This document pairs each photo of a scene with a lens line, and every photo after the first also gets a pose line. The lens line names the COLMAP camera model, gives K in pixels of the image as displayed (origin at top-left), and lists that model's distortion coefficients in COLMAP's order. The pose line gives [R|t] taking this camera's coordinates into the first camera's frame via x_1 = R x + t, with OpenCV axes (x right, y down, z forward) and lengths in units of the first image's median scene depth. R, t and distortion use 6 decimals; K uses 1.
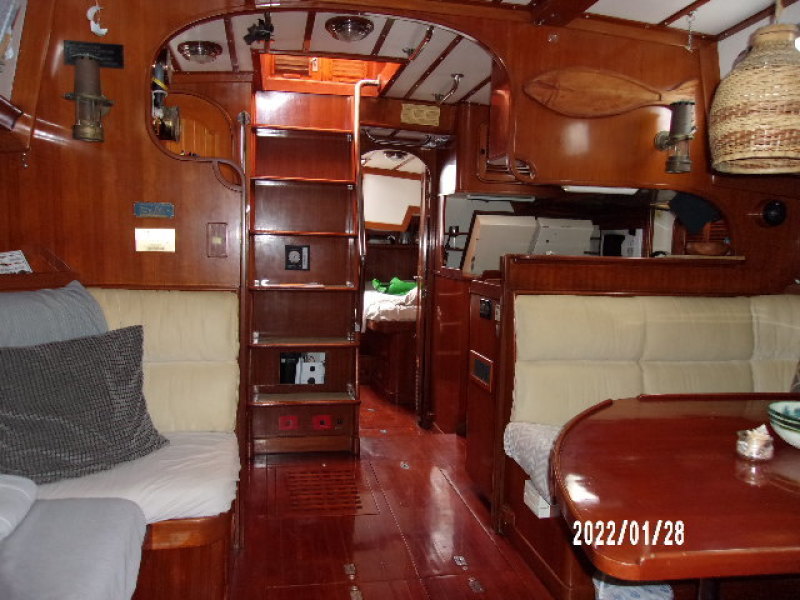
lens RADIAL K [[630.7, 0, 398.8], [0, 630.7, 299.7], [0, 0, 1]] dist [-0.014666, 0.035426]
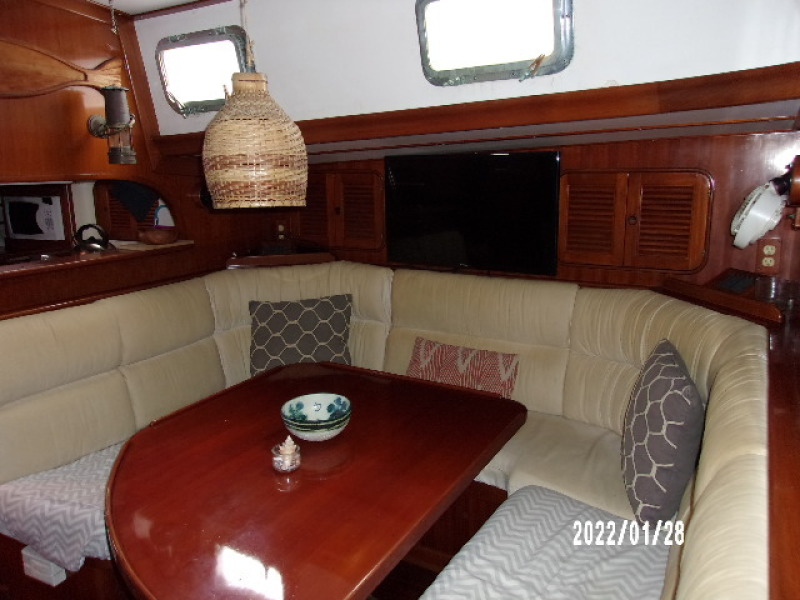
lens RADIAL K [[630.7, 0, 403.6], [0, 630.7, 299.9], [0, 0, 1]] dist [-0.014666, 0.035426]
pose [[0.611523, -0.193526, 0.767194, -0.062837], [0.105123, 0.980903, 0.163642, -0.113424], [-0.784212, -0.019421, 0.620189, 0.082271]]
